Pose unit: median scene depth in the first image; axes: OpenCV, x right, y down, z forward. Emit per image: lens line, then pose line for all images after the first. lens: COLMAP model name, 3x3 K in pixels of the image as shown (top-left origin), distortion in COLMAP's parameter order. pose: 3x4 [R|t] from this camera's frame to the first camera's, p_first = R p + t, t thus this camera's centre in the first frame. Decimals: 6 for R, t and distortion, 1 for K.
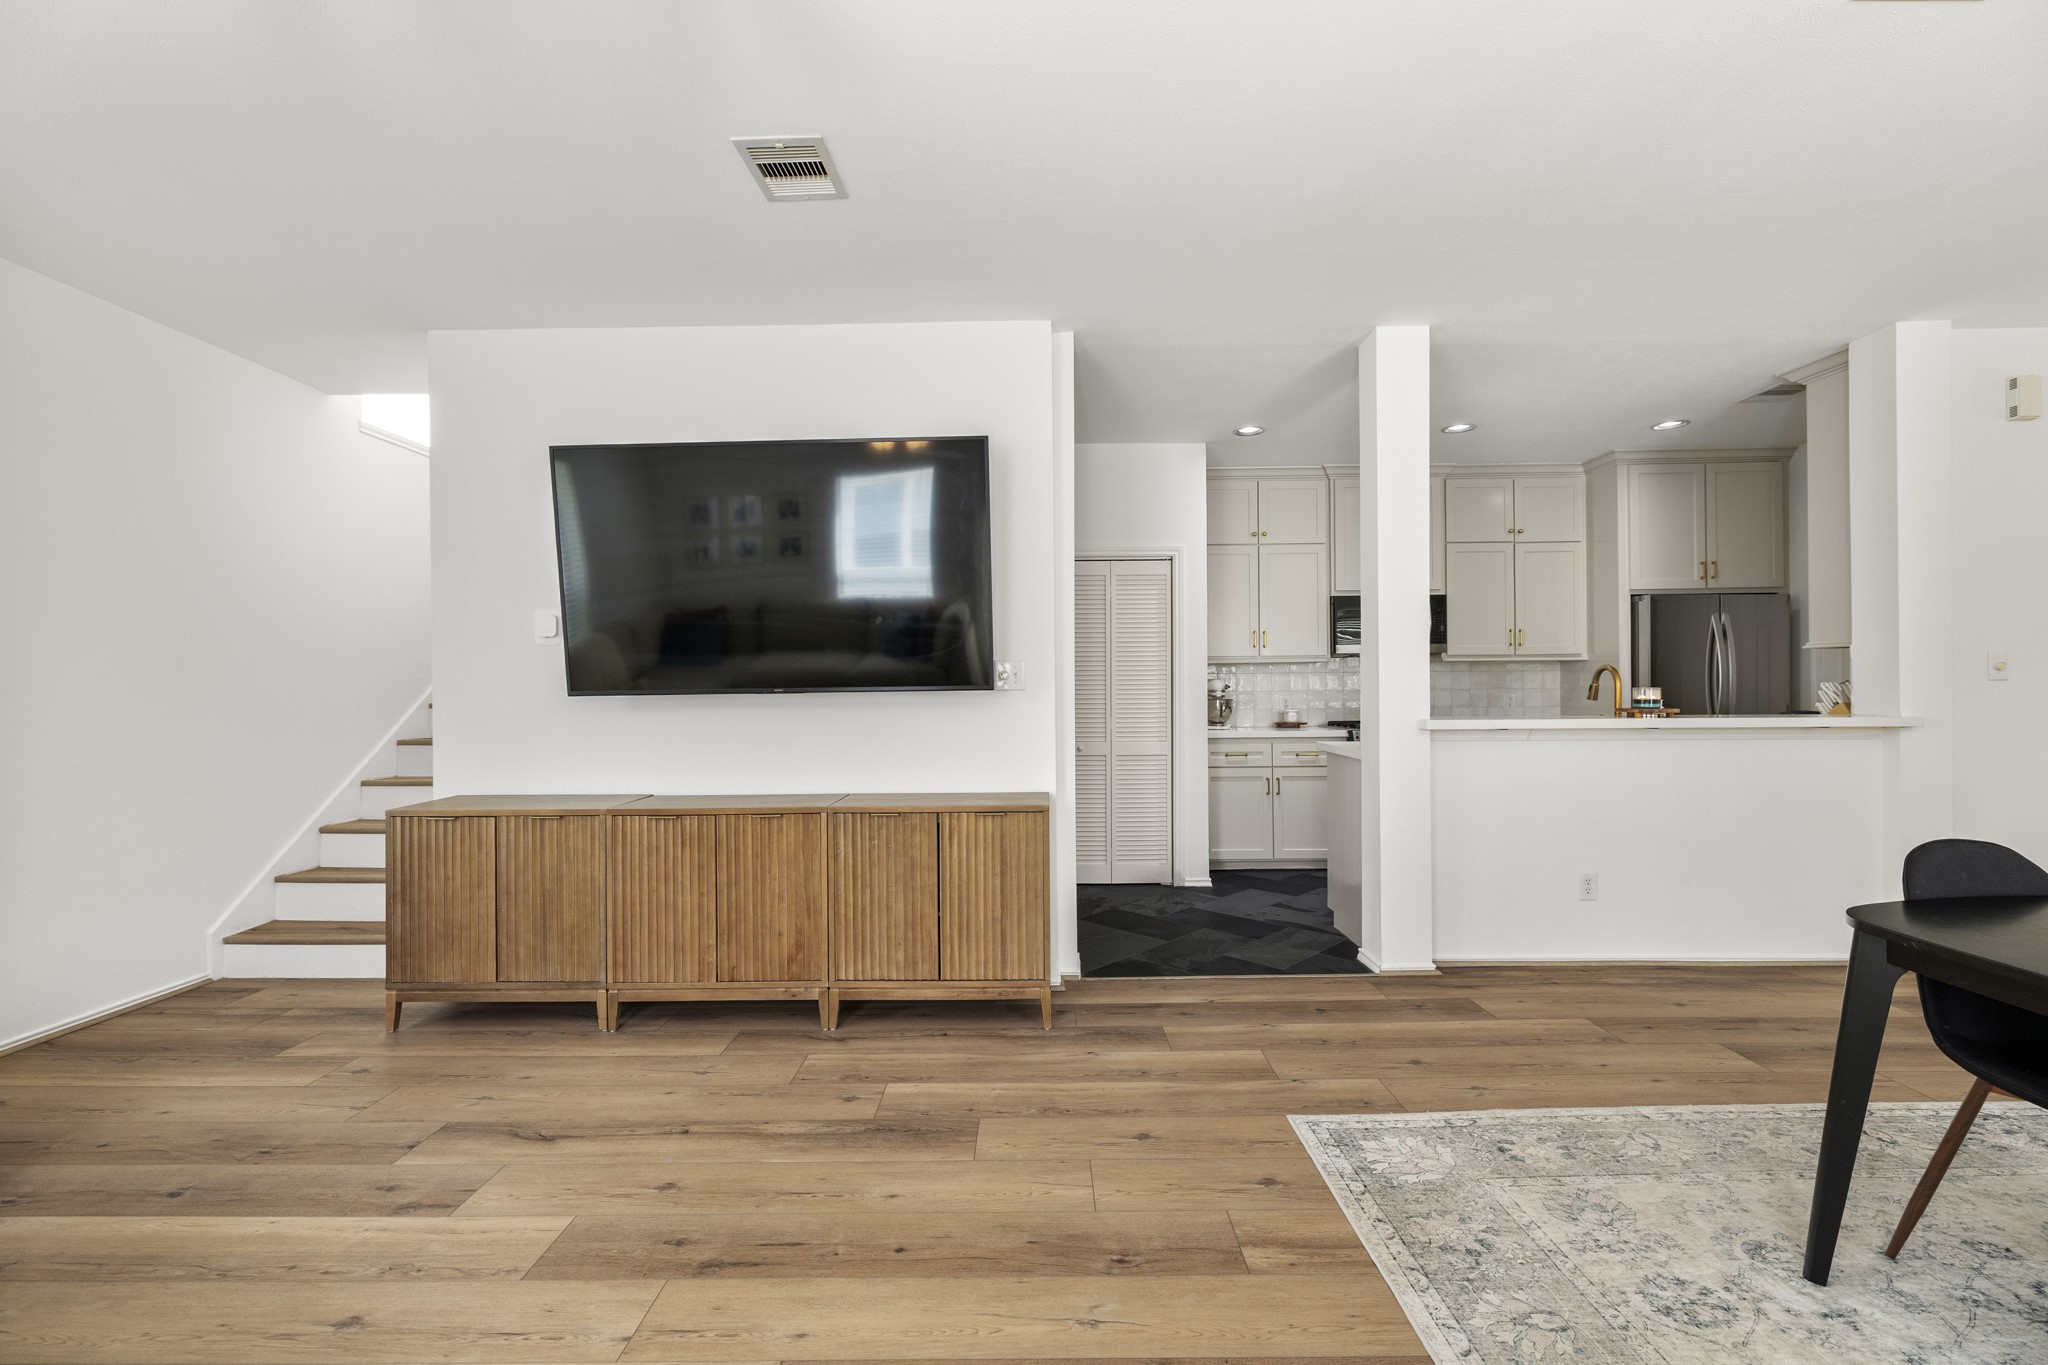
lens RADIAL K [[868.3, 0, 1024.2], [0, 868.3, 686.7], [0, 0, 1]] dist [0.002549, 0.000345]
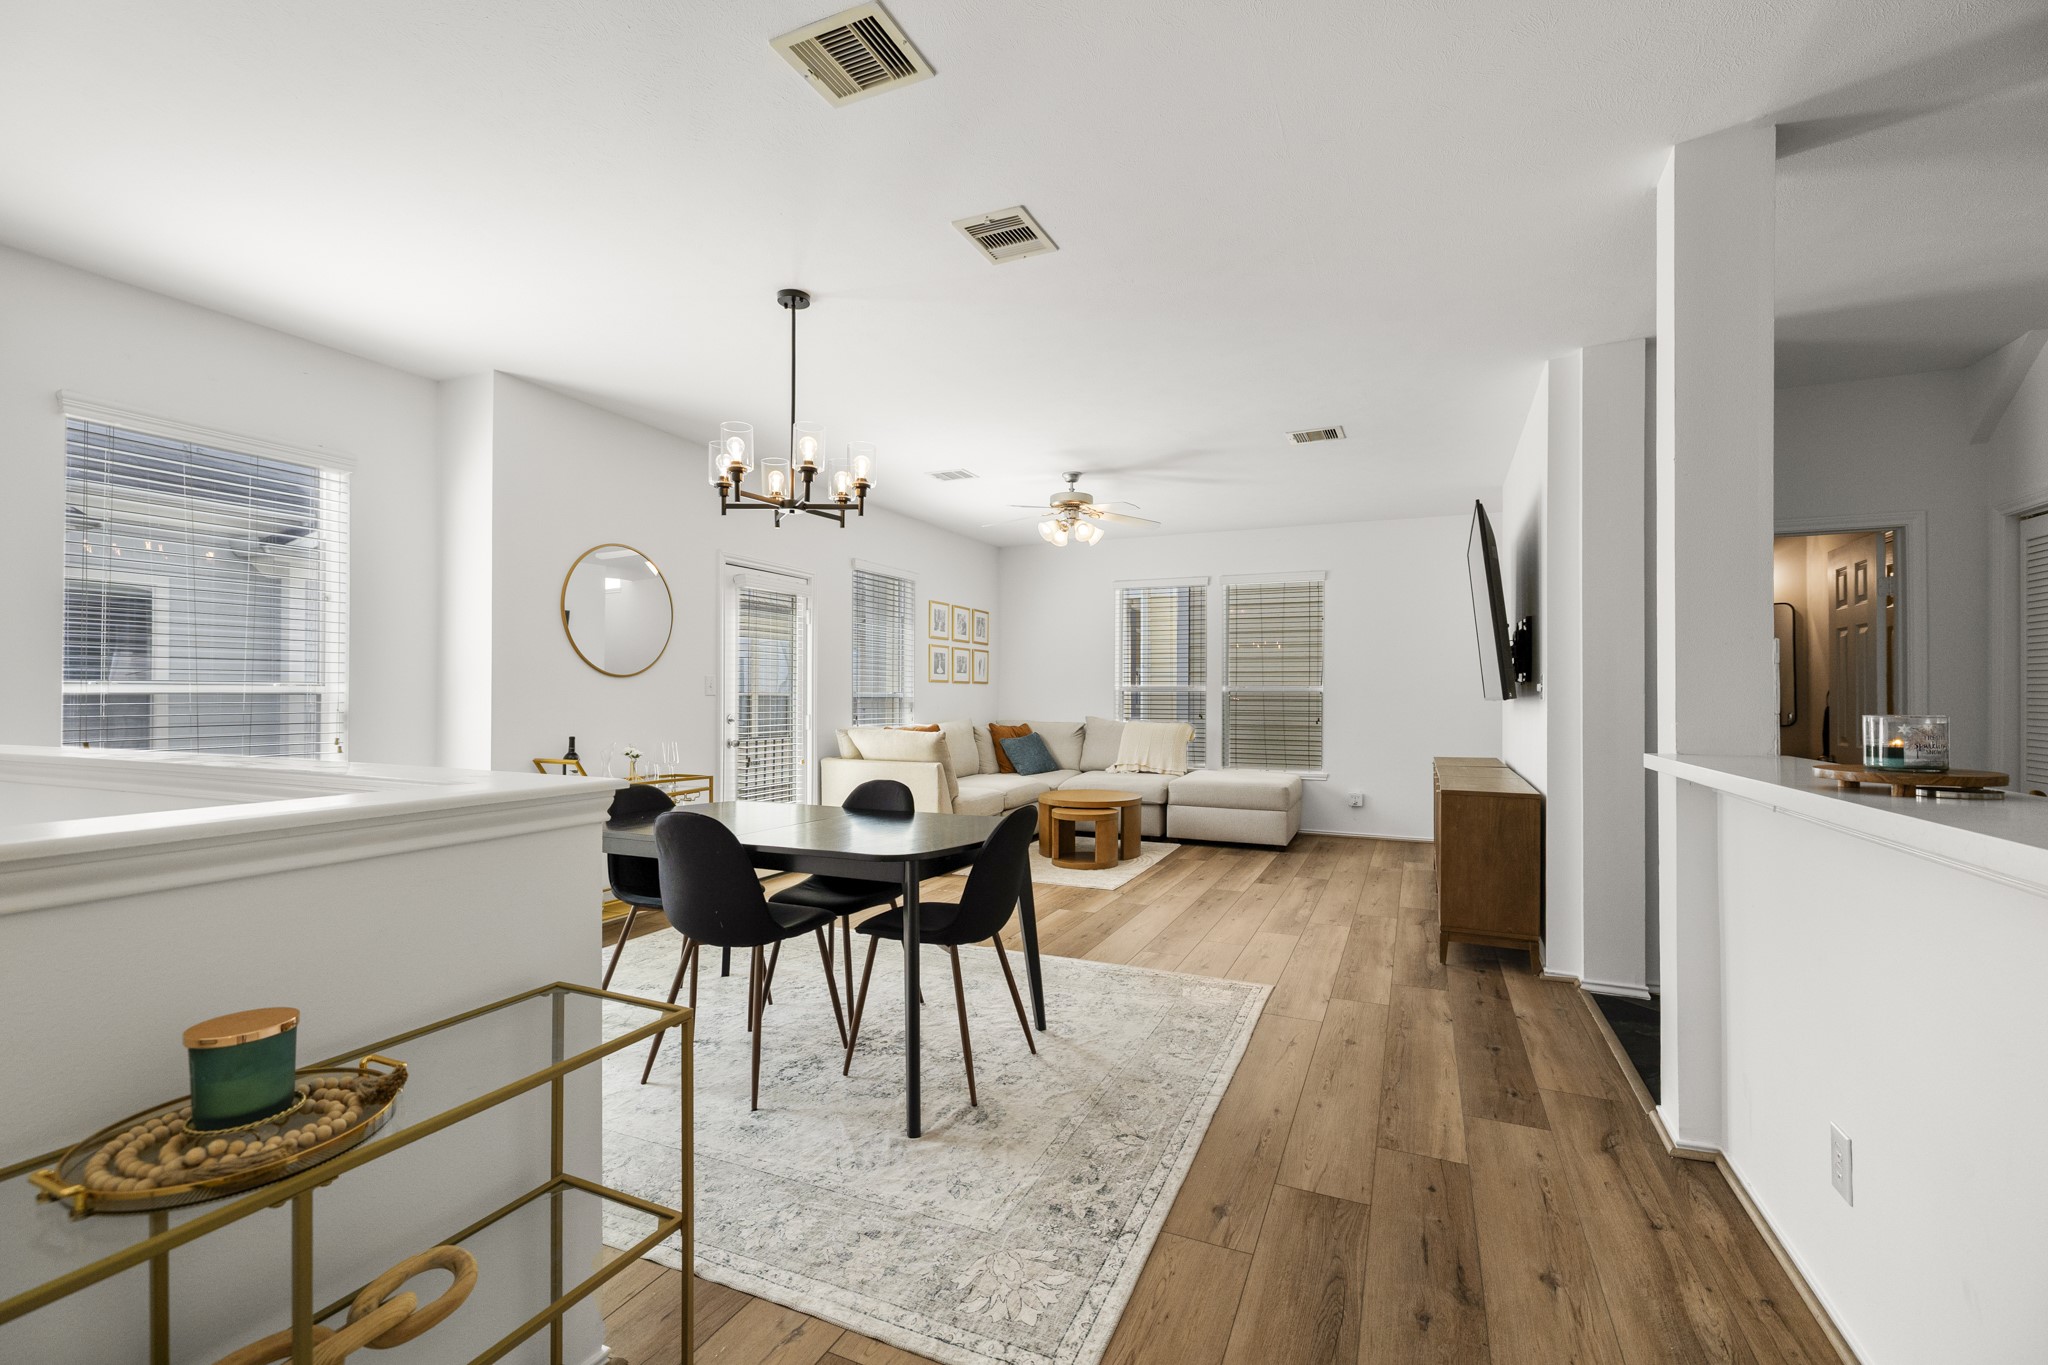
lens RADIAL K [[868.3, 0, 1025.3], [0, 868.3, 687.1], [0, 0, 1]] dist [0.002549, 0.000345]
pose [[-0.399976, -0.000466, -0.916525, 1.597879], [0.004397, 0.999987, -0.002428, -0.014718], [0.916515, -0.005001, -0.399969, 1.050493]]
